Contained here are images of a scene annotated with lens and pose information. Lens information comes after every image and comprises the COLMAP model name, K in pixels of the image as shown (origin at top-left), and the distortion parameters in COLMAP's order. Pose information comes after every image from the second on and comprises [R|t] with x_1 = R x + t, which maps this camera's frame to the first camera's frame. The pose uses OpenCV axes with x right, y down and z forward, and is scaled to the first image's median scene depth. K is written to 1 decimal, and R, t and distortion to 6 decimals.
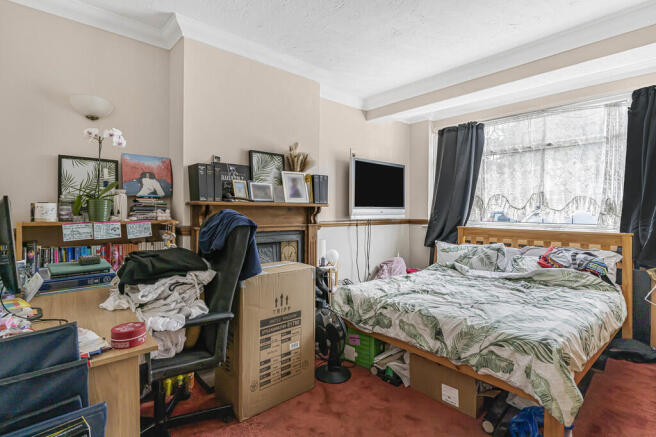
lens RADIAL K [[318.1, 0, 326.7], [0, 318.1, 219.8], [0, 0, 1]] dist [-0.001661, 0.000172]
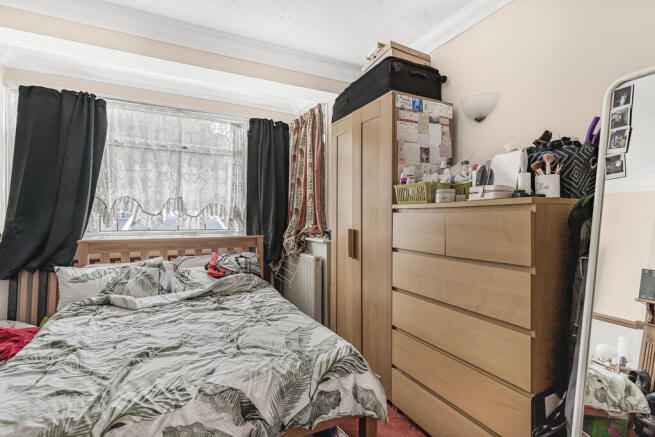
lens RADIAL K [[317.6, 0, 327.8], [0, 317.6, 217.7], [0, 0, 1]] dist [-0.001661, 0.000172]
pose [[0.250686, -0.006182, 0.968049, -0.128856], [0.027968, 0.999608, -0.000859, -0.014444], [-0.967664, 0.027289, 0.250760, 0.383535]]
